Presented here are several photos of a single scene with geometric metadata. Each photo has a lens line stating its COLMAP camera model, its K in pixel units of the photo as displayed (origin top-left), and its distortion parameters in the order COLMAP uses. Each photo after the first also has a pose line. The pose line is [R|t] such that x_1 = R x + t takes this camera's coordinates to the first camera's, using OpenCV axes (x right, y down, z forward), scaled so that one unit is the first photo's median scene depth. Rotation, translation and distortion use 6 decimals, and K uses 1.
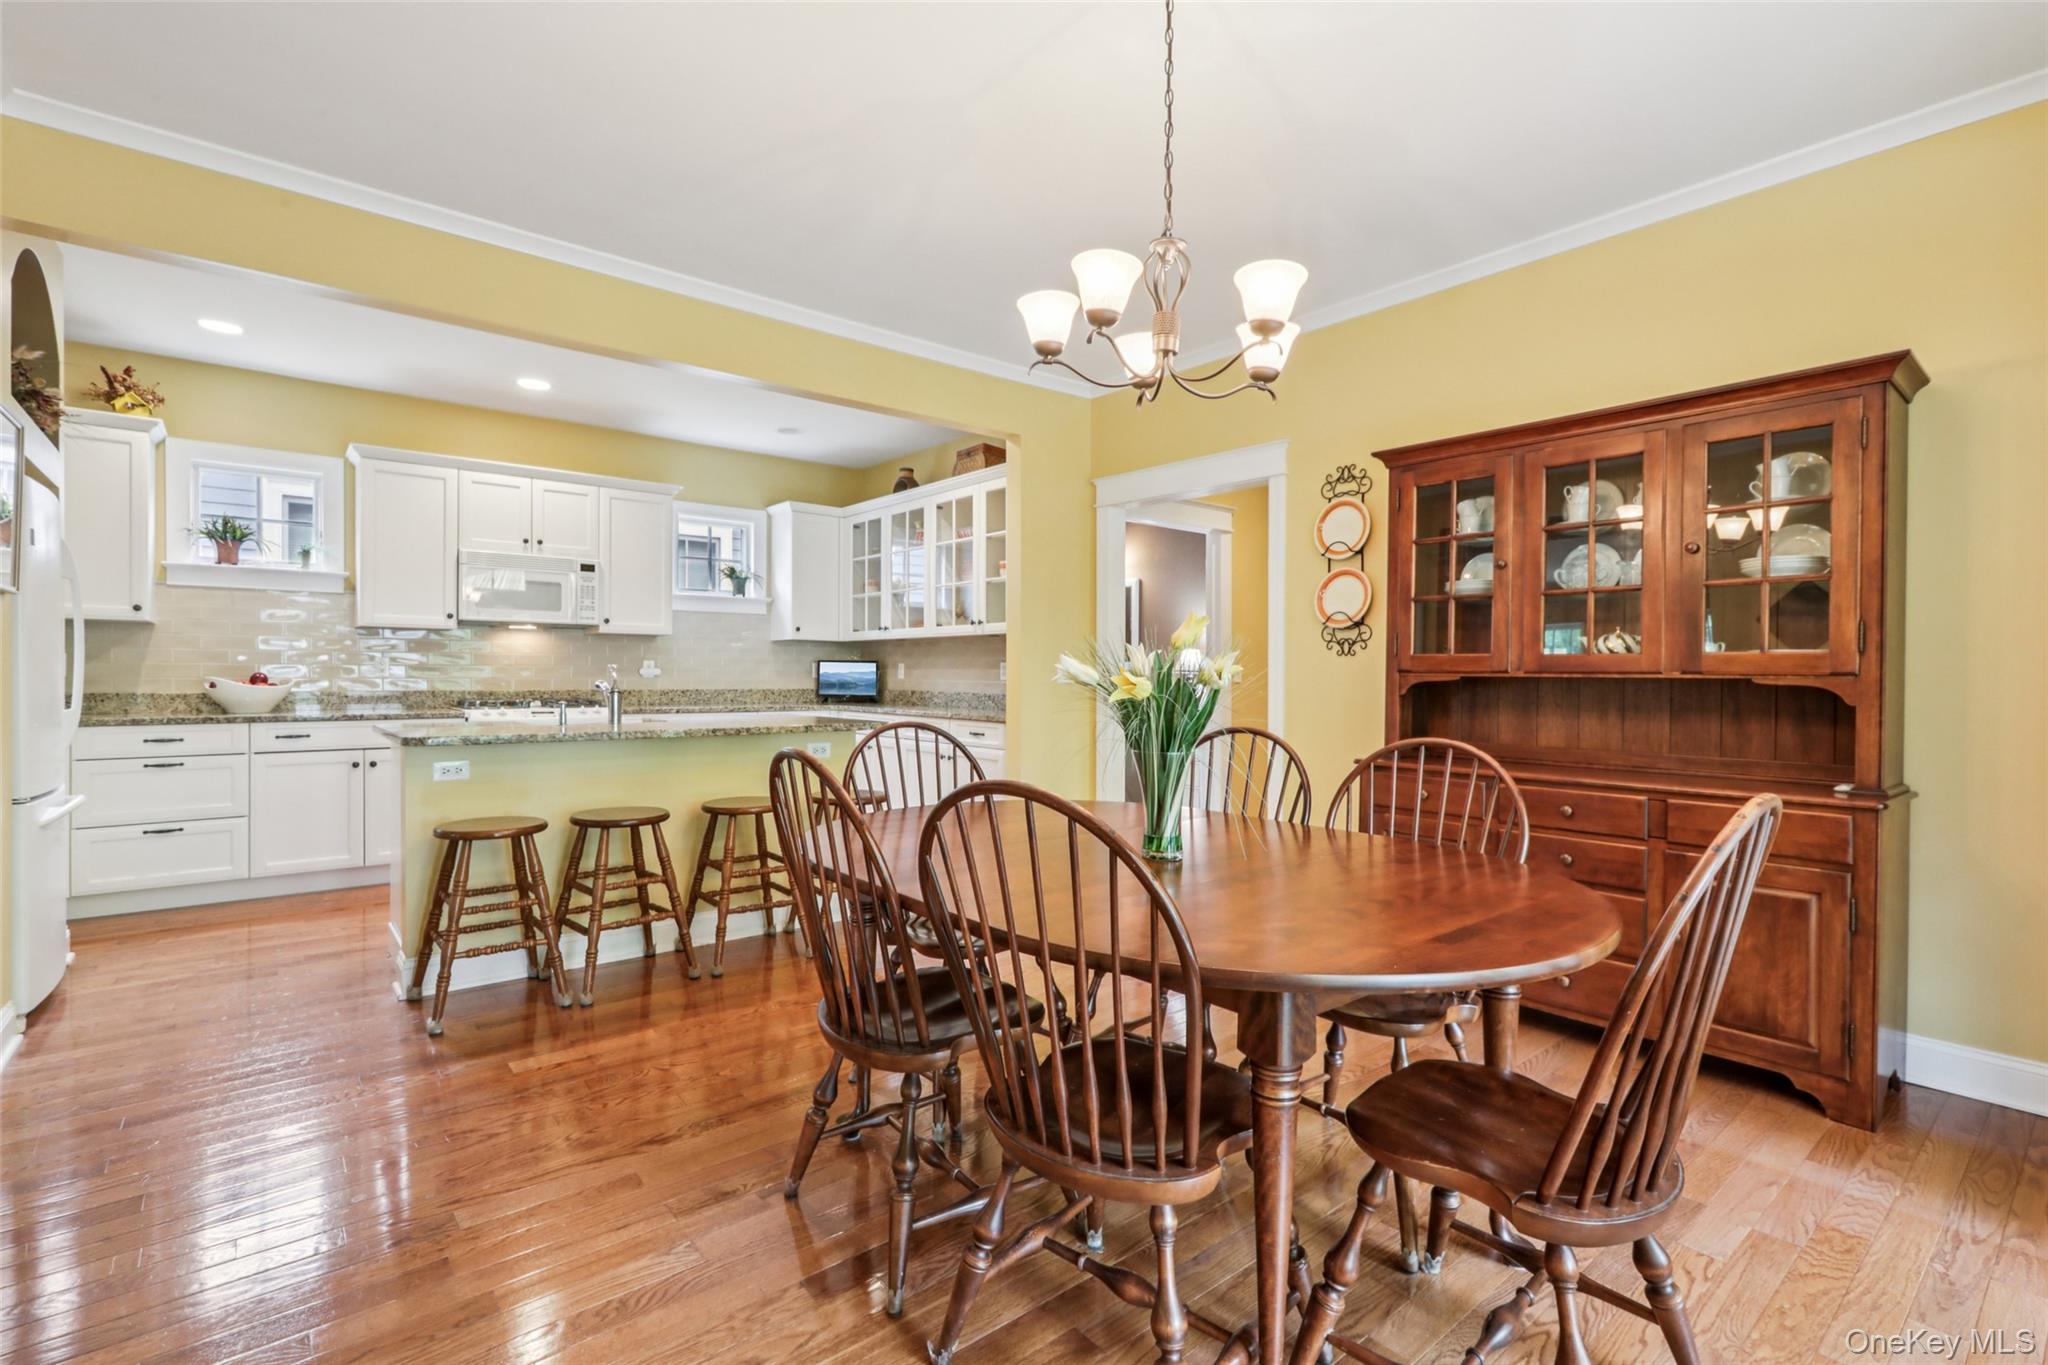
lens RADIAL K [[923.9, 0, 1024.0], [0, 923.9, 682.5], [0, 0, 1]] dist [0.000406, 0.000036]
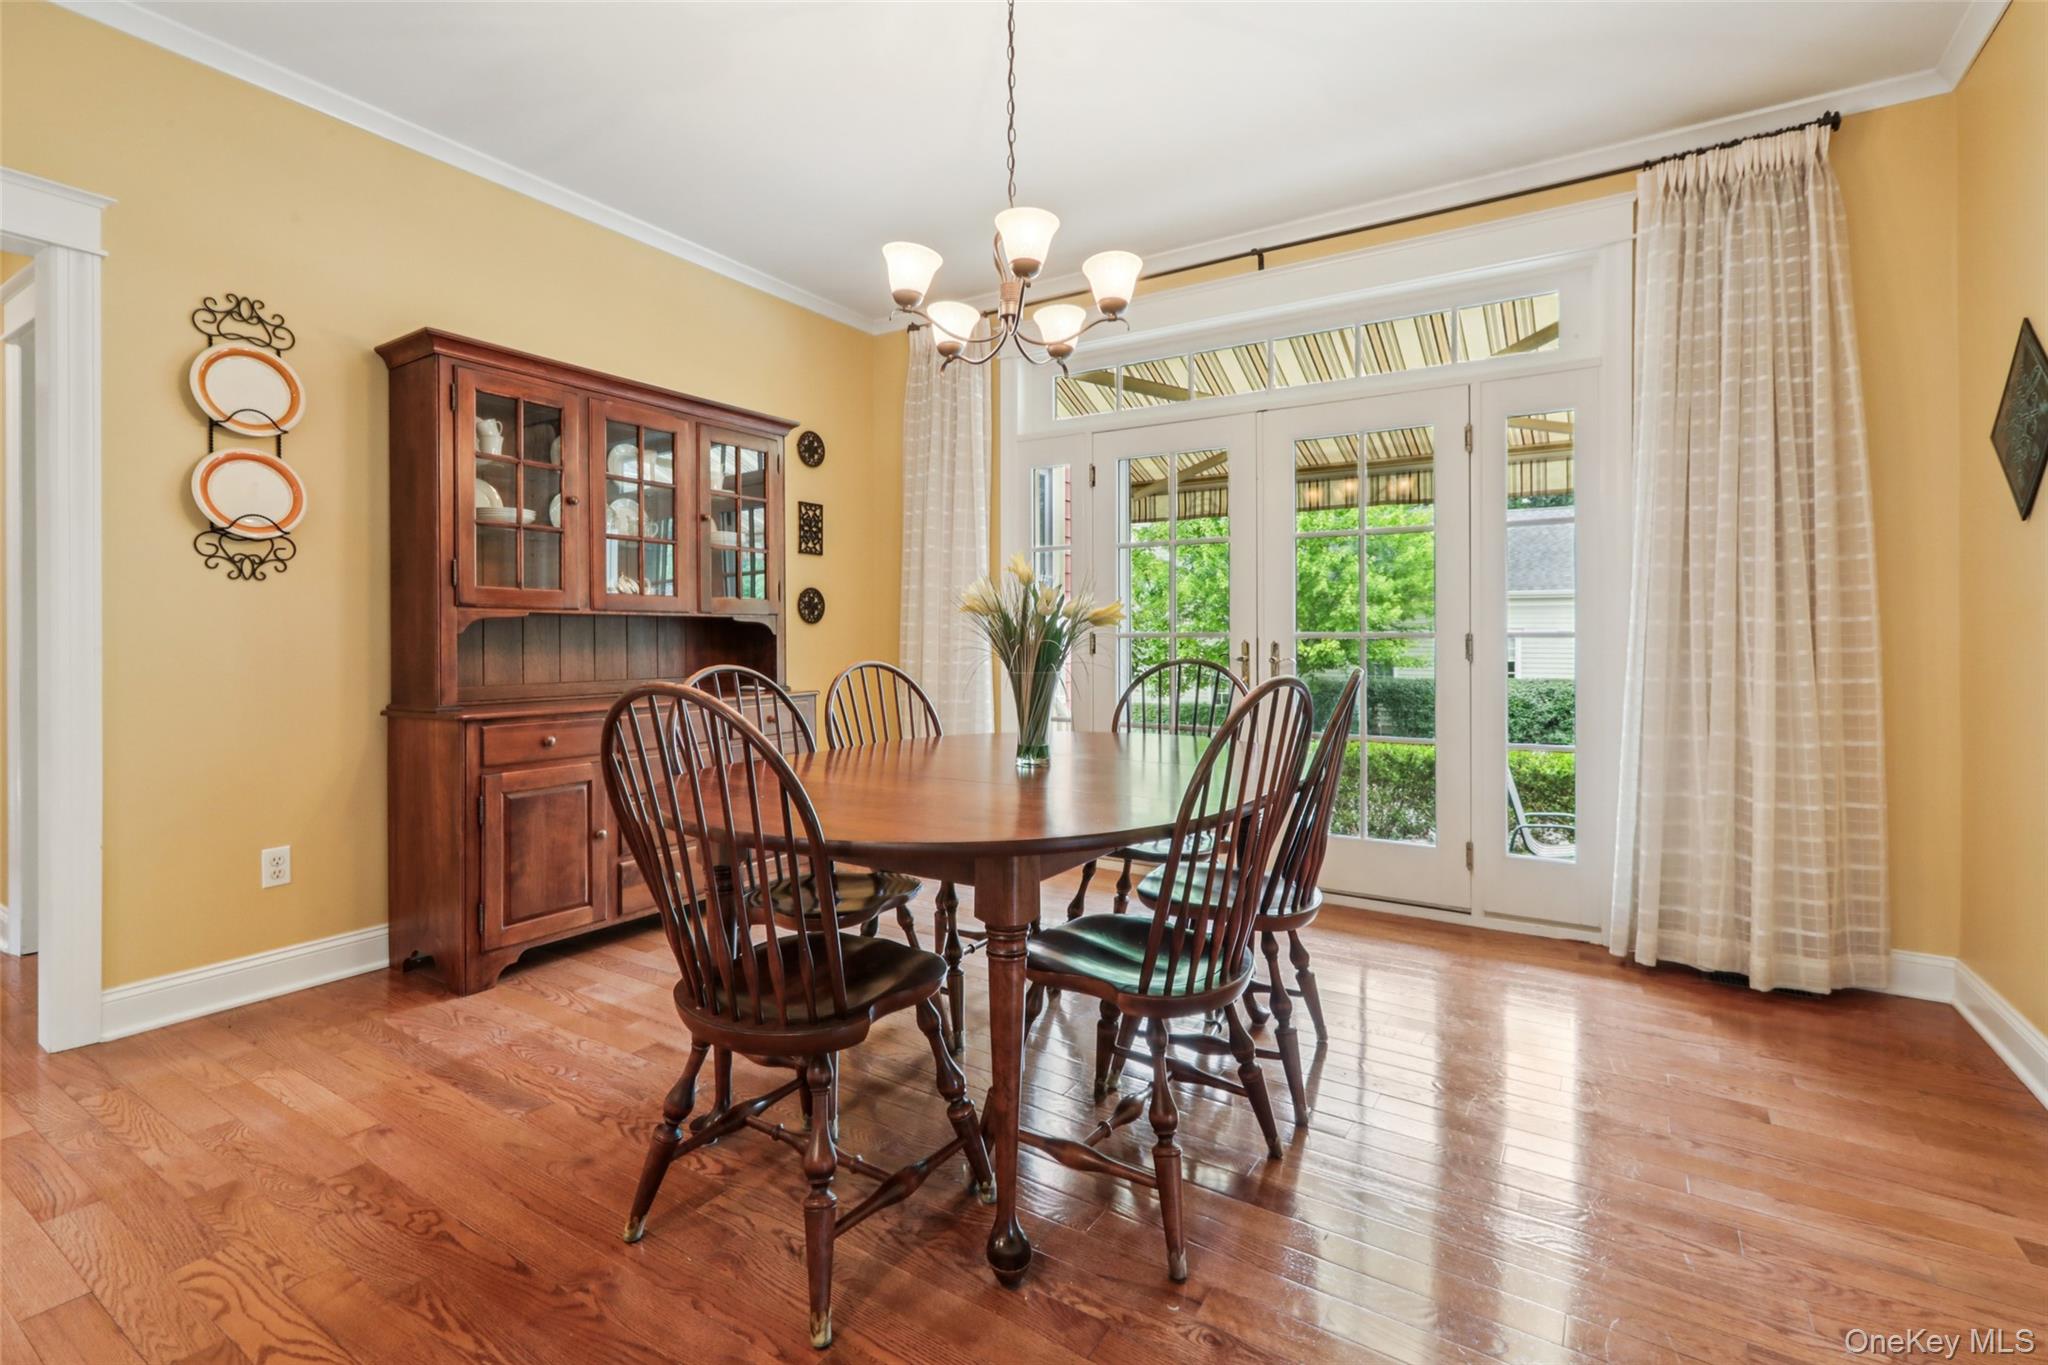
lens RADIAL K [[927.4, 0, 1030.0], [0, 927.4, 636.5], [0, 0, 1]] dist [0.001568, 0.000138]
pose [[-0.309283, -0.005451, 0.950954, -0.480078], [0.011412, 0.999890, 0.009444, 0.012581], [-0.950902, 0.013773, -0.309187, 0.679233]]
